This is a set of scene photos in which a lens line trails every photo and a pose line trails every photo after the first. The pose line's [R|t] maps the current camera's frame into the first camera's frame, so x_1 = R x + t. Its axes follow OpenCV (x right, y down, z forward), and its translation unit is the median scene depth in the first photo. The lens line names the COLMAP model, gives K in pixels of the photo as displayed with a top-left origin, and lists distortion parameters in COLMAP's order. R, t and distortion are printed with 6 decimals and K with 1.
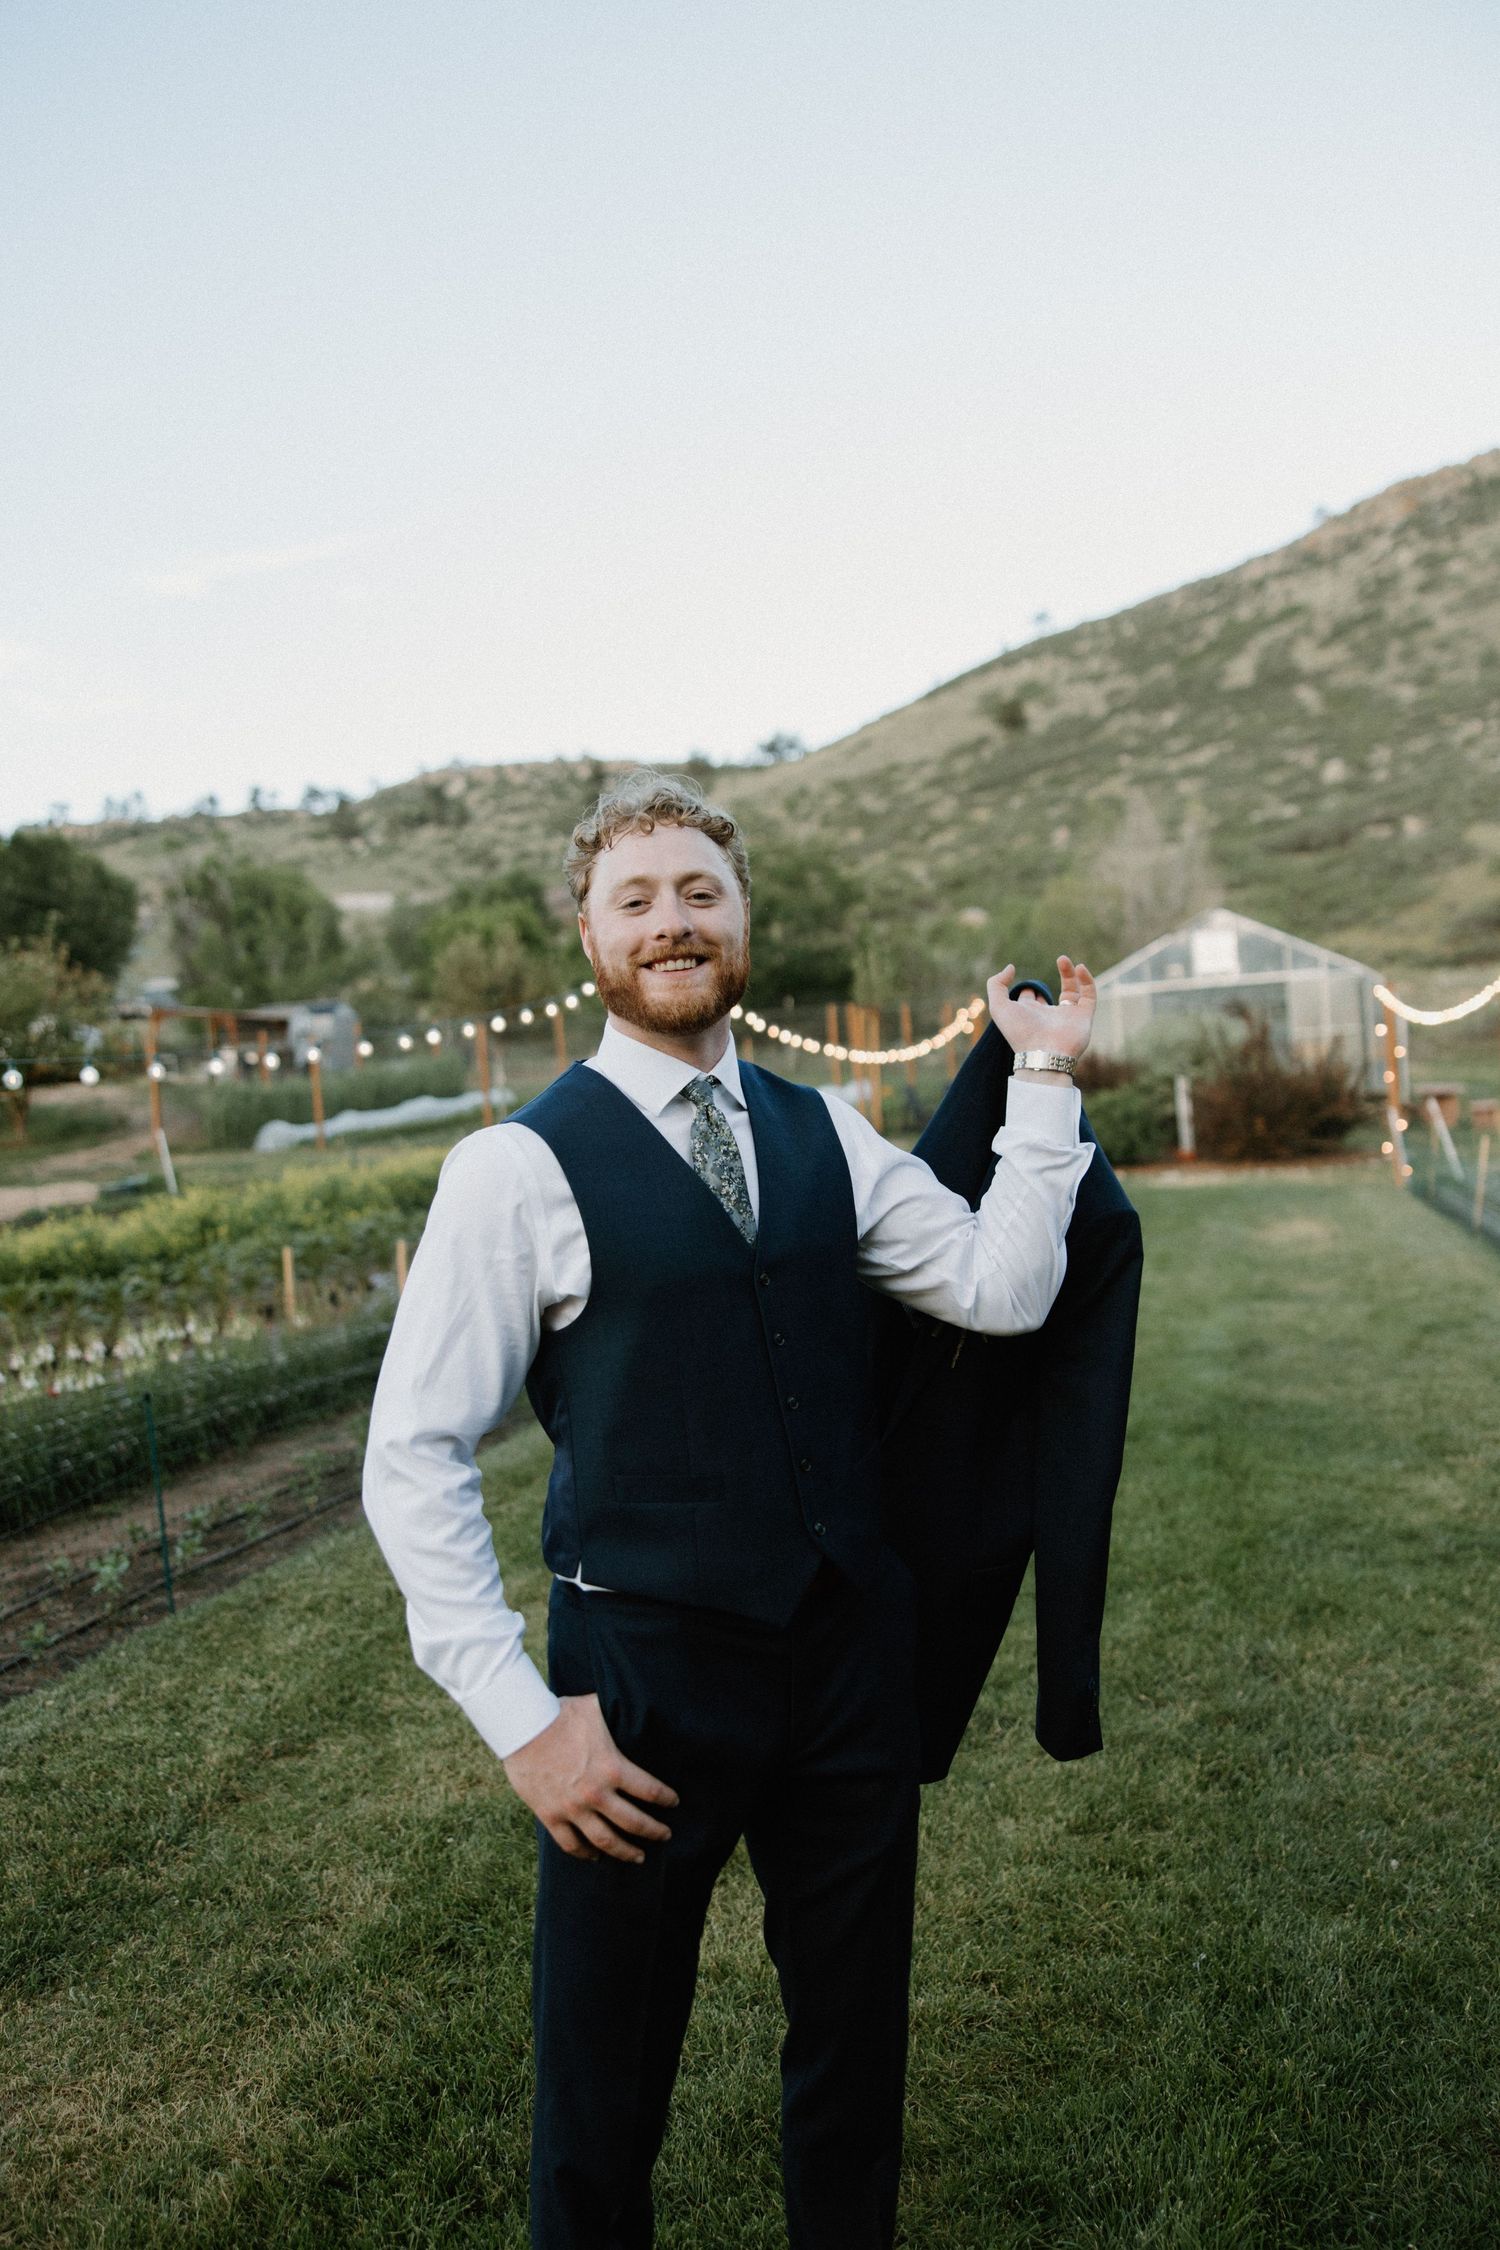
lens RADIAL K [[1745.1, 0, 707.0], [0, 1745.1, 1114.7], [0, 0, 1]] dist [0.007748, -0.012397]
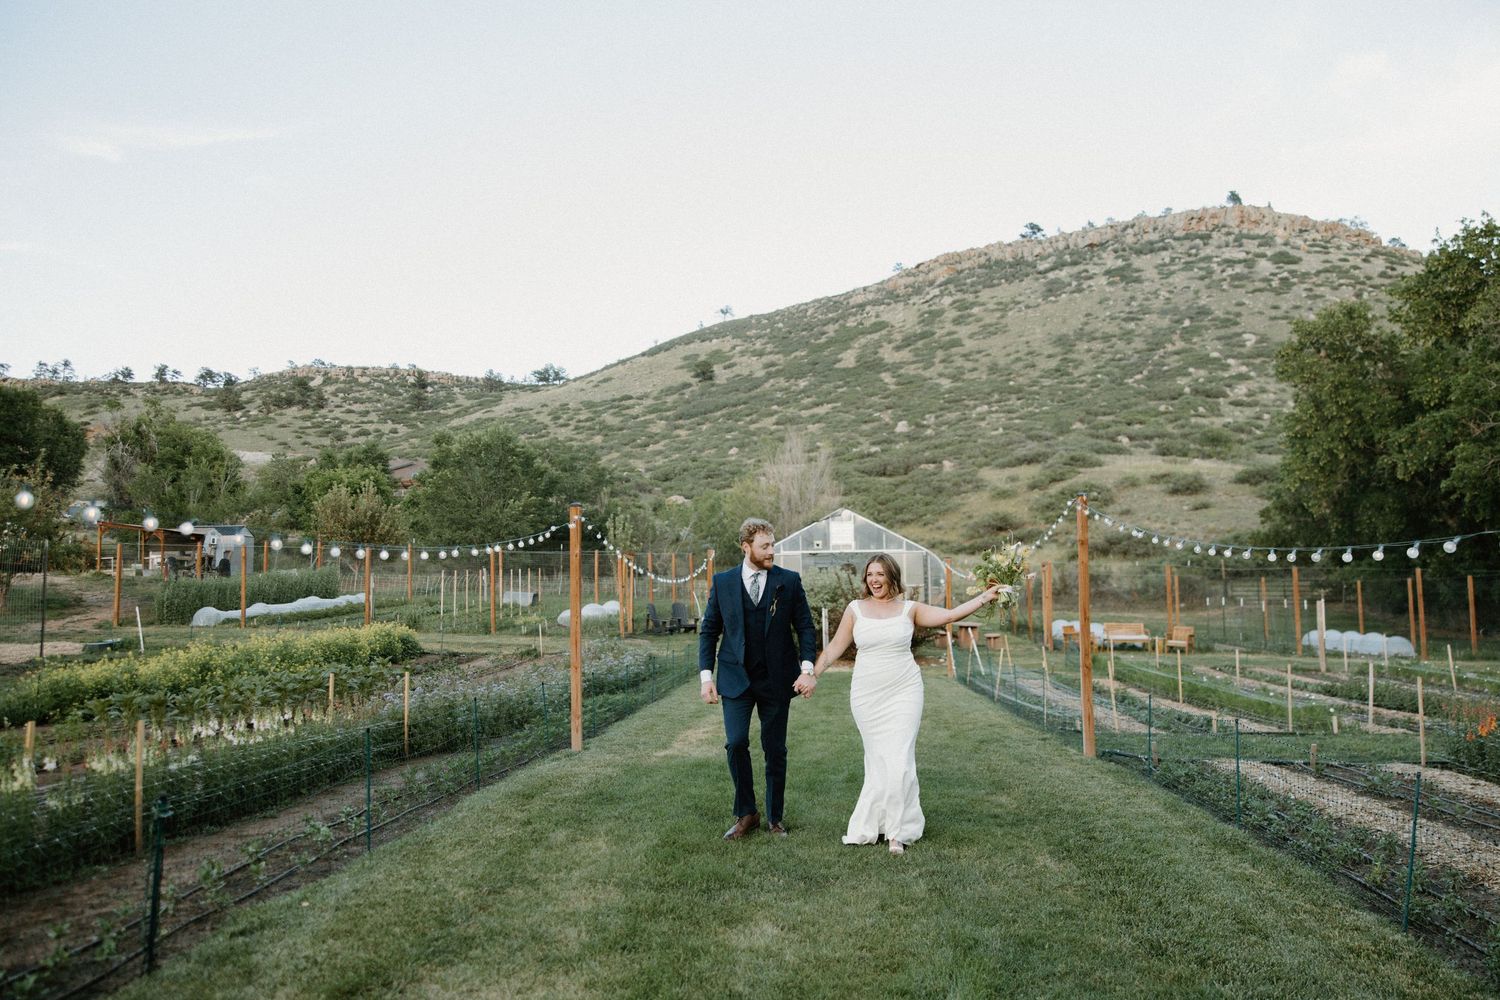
lens RADIAL K [[1187.1, 0, 757.6], [0, 1187.1, 506.7], [0, 0, 1]] dist [0.017910, -0.010007]
pose [[0.971061, 0.075323, 0.226644, -0.014103], [-0.051514, 0.992684, -0.109197, 0.002667], [-0.233211, 0.094362, 0.967837, -0.021846]]
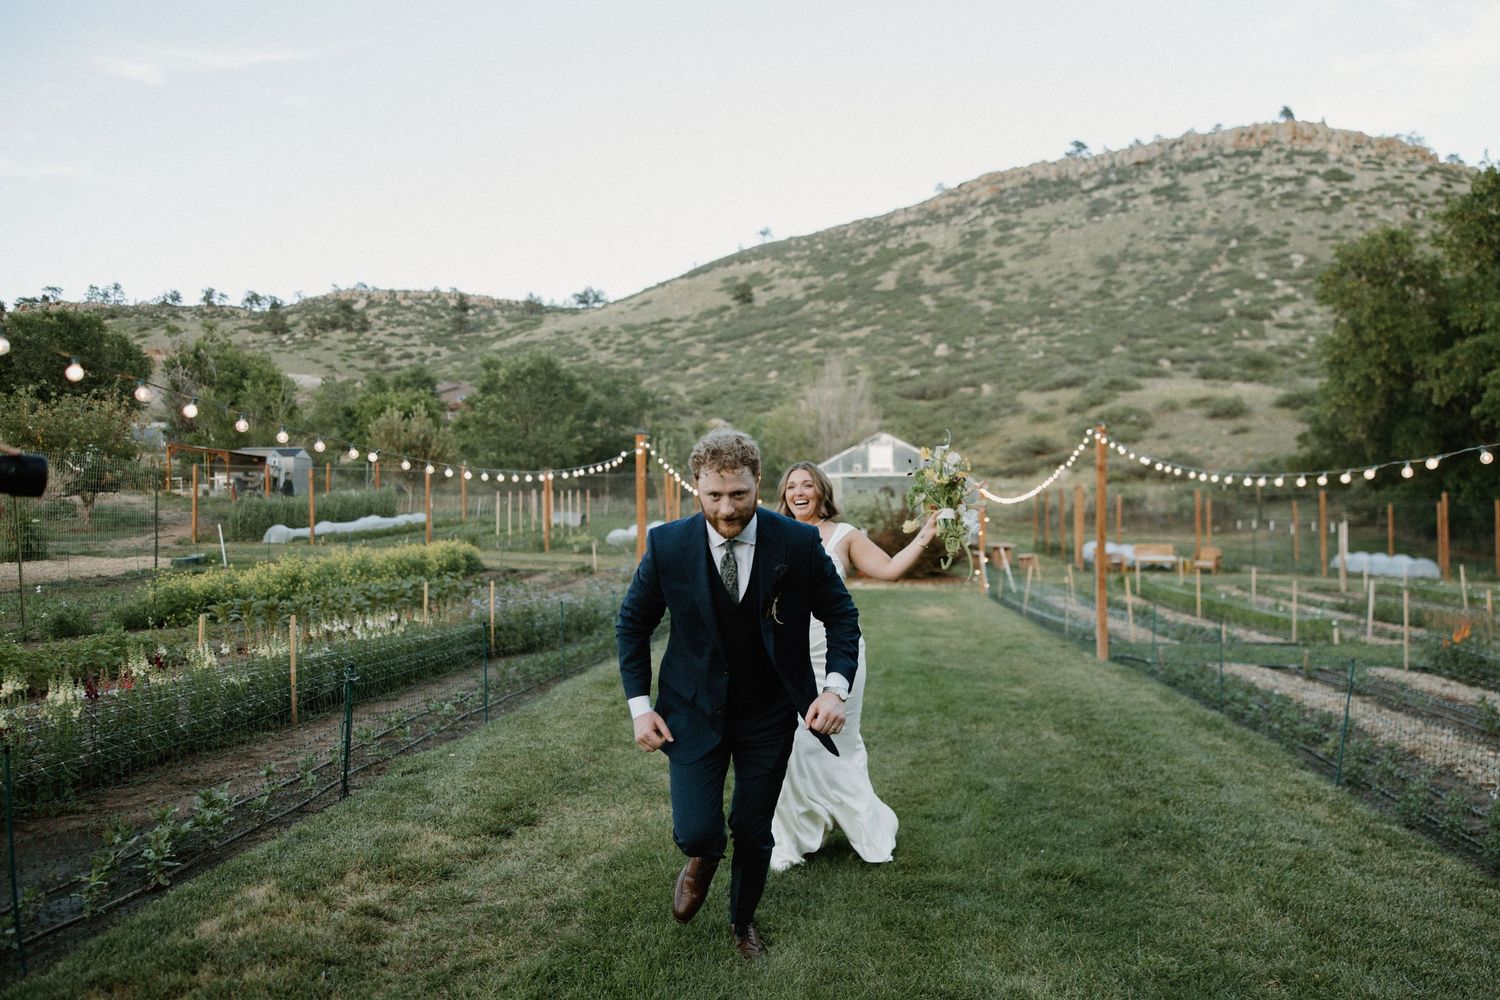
lens RADIAL K [[1187.1, 0, 757.6], [0, 1187.1, 506.7], [0, 0, 1]] dist [0.017910, -0.010007]
pose [[0.977683, 0.064133, 0.200058, -0.018559], [-0.056706, 0.997480, -0.042638, 0.003629], [-0.202289, 0.030341, 0.978856, -0.035565]]
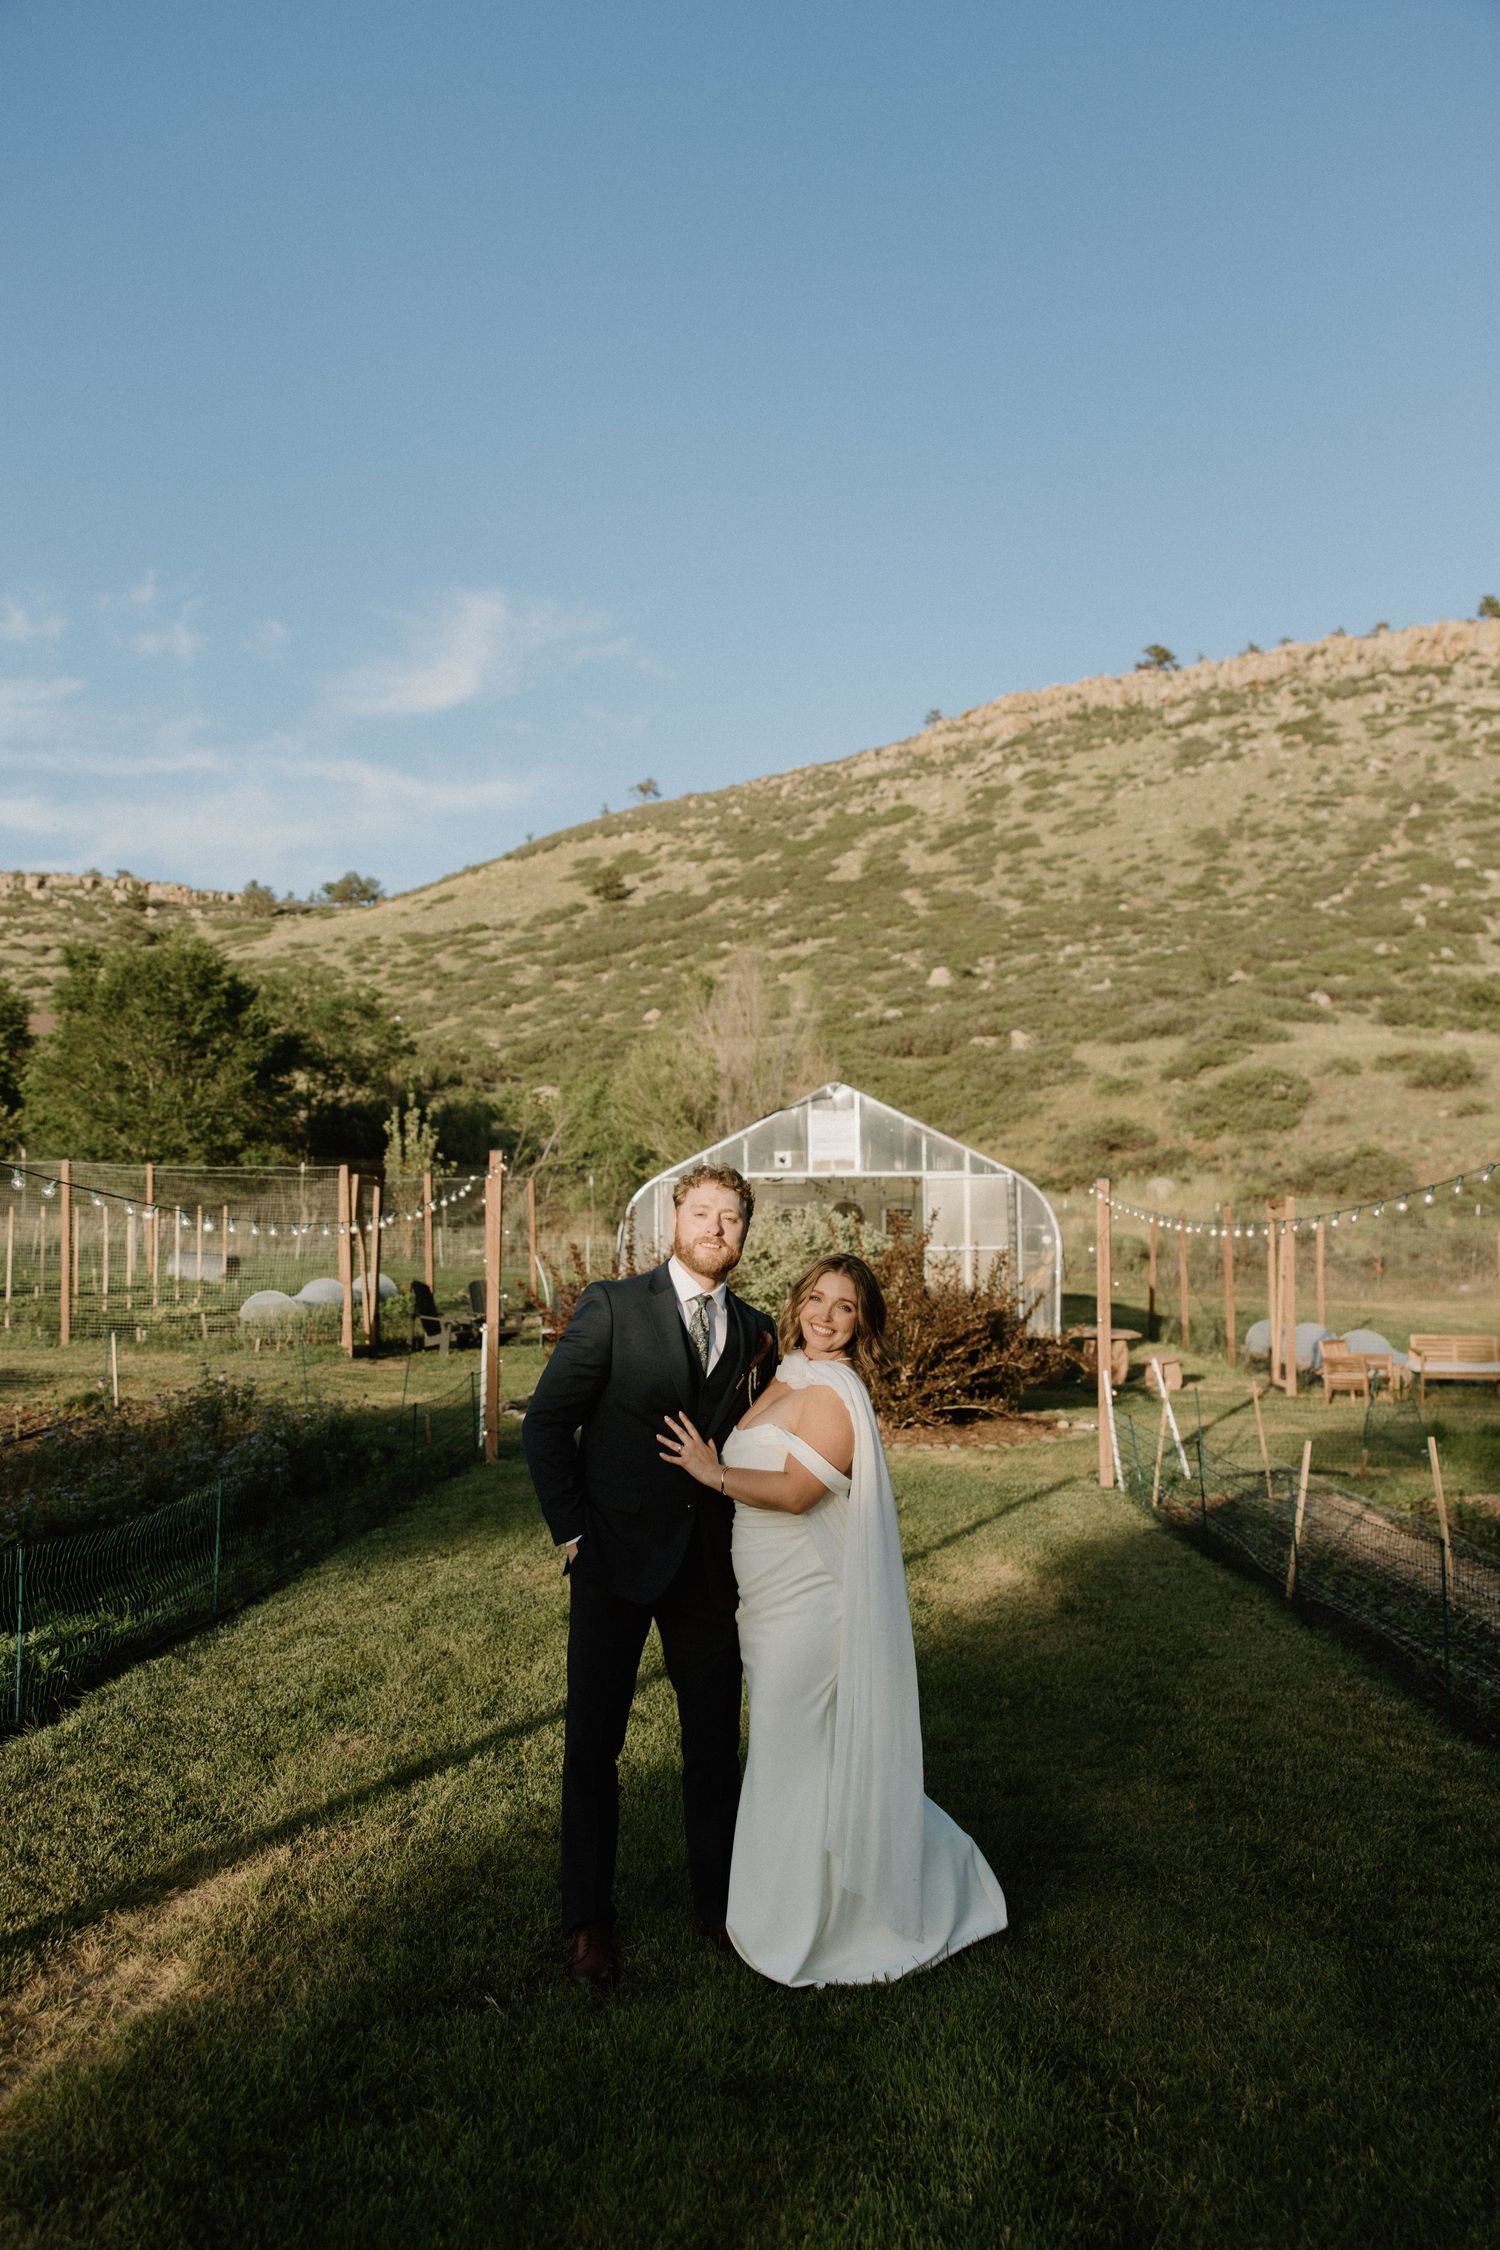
lens RADIAL K [[1862.4, 0, 747.1], [0, 1862.4, 1158.2], [0, 0, 1]] dist [0.002415, 0.012811]
pose [[0.964775, 0.079908, 0.250648, 0.017468], [-0.058950, 0.994191, -0.090046, -0.002722], [-0.256387, 0.072098, 0.963881, 0.077519]]
